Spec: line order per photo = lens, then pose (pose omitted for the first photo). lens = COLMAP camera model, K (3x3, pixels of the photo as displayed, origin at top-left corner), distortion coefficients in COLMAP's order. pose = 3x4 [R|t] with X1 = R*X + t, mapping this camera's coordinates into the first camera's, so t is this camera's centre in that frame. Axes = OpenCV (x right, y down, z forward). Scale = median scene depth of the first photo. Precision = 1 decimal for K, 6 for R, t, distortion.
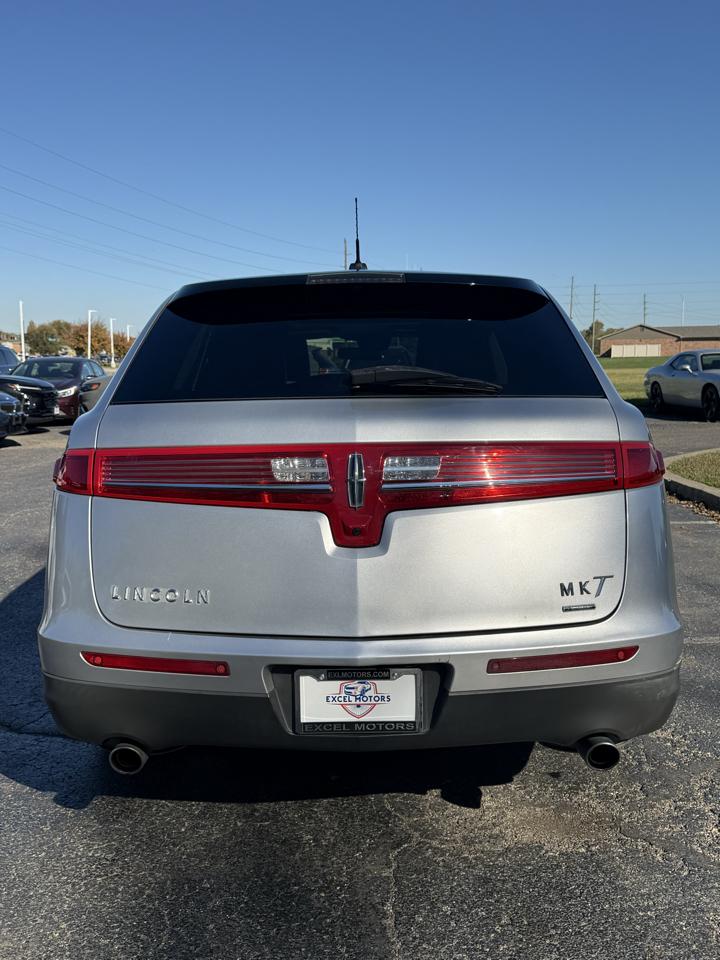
lens RADIAL K [[966.3, 0, 360.0], [0, 966.3, 480.0], [0, 0, 1]] dist [0.157462, -0.321453]
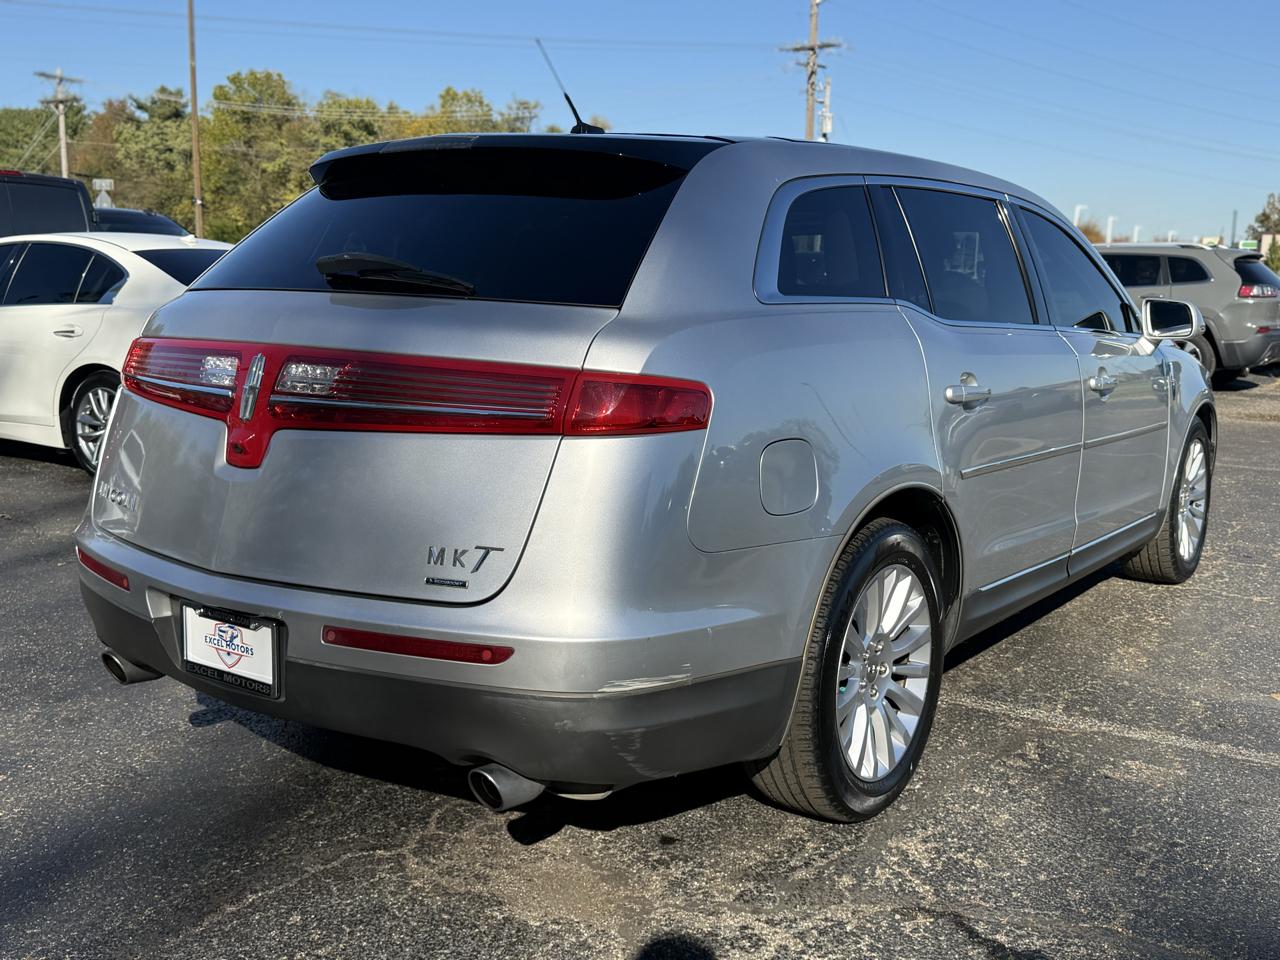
lens RADIAL K [[1288.5, 0, 640.0], [0, 1288.5, 480.0], [0, 0, 1]] dist [0.157462, -0.321453]
pose [[0.811781, 0.119290, -0.571648, 0.901005], [-0.099918, 0.992851, 0.065295, -0.026746], [0.575350, 0.004113, 0.817897, 0.272154]]
